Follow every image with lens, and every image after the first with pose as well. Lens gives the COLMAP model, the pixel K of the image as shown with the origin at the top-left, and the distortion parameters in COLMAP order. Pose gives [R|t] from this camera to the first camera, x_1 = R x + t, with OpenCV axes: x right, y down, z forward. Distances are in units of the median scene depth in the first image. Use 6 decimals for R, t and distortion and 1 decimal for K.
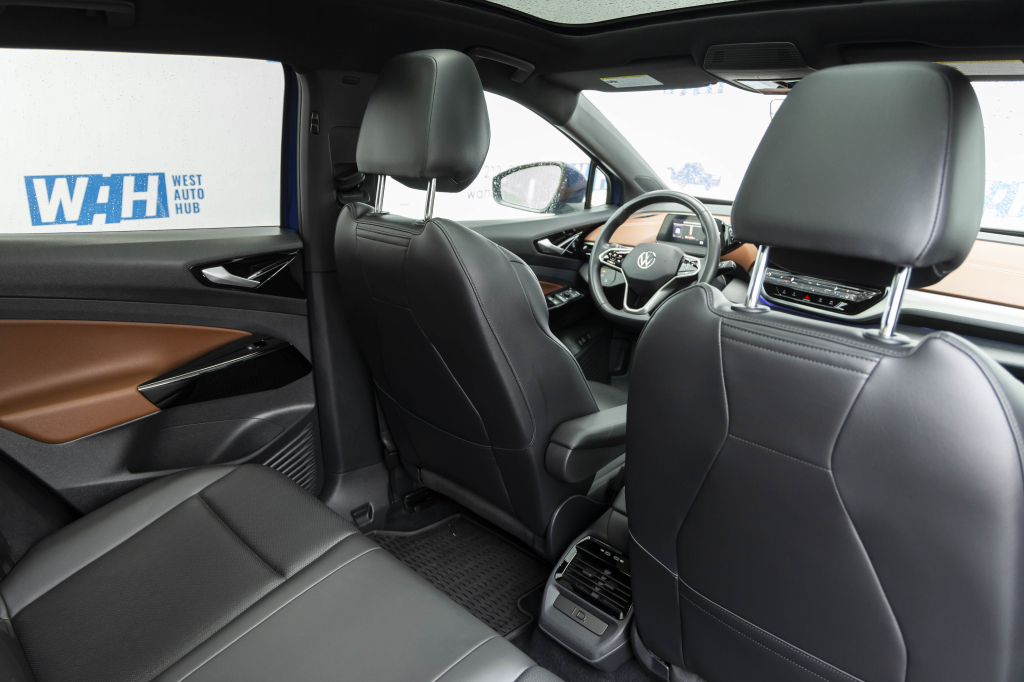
lens RADIAL K [[686.7, 0, 512.0], [0, 686.7, 341.0], [0, 0, 1]] dist [-0.001134, -0.002997]
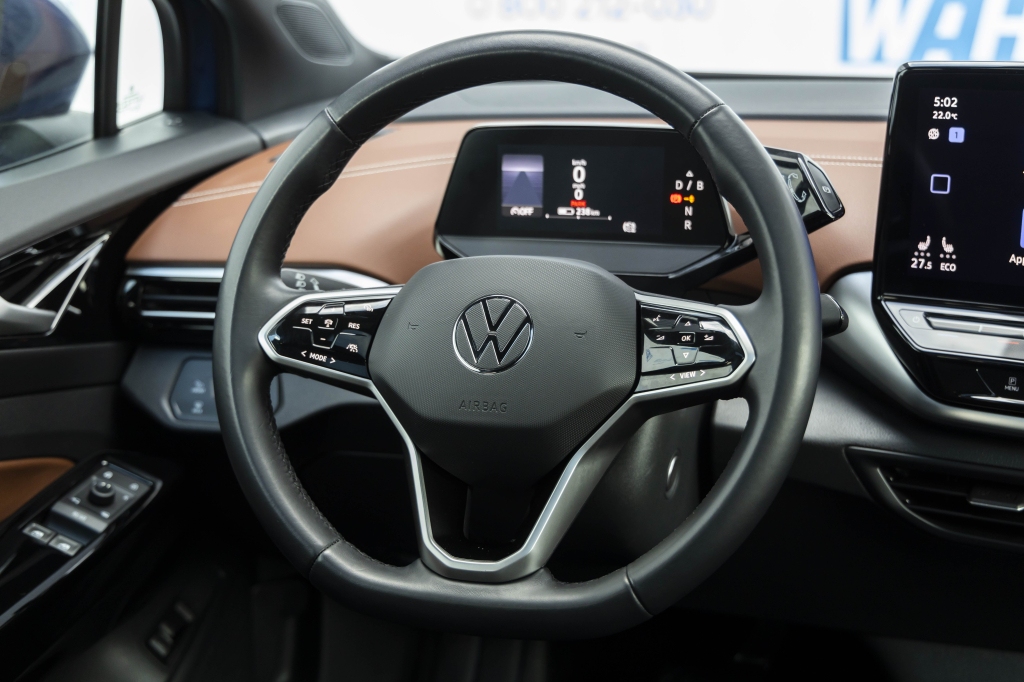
lens RADIAL K [[1483.3, 0, 512.0], [0, 1483.3, 341.0], [0, 0, 1]] dist [0.002131, -0.003639]
pose [[0.879656, -0.155529, 0.449461, -0.019638], [0.171075, 0.985239, 0.006110, -0.105946], [-0.443777, 0.071517, 0.893279, 0.495474]]
